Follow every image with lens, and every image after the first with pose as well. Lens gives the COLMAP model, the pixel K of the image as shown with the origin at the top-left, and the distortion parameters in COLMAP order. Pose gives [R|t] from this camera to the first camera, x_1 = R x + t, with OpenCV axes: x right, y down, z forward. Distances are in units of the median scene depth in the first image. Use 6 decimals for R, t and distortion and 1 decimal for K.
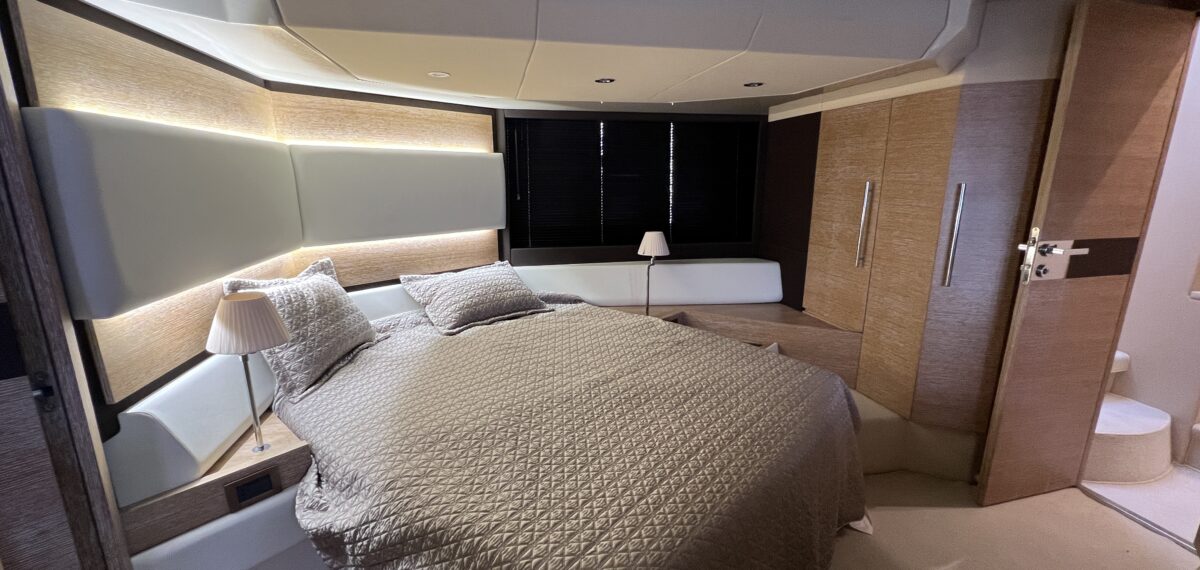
lens RADIAL K [[485.0, 0, 595.2], [0, 485.0, 289.1], [0, 0, 1]] dist [0.000446, 0.000480]
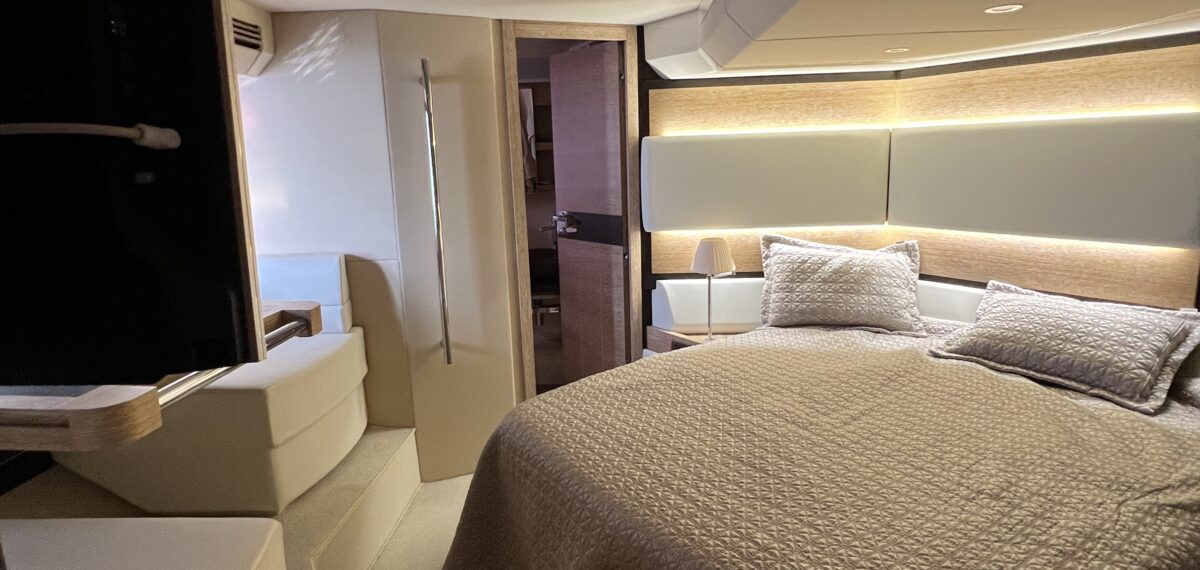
lens RADIAL K [[656.2, 0, 600.0], [0, 656.2, 285.0], [0, 0, 1]] dist [0.001847, 0.000600]
pose [[-0.254283, 0.201021, -0.946008, 0.841470], [-0.185179, 0.949942, 0.251633, -0.186054], [0.949236, 0.239167, -0.204329, 0.662995]]
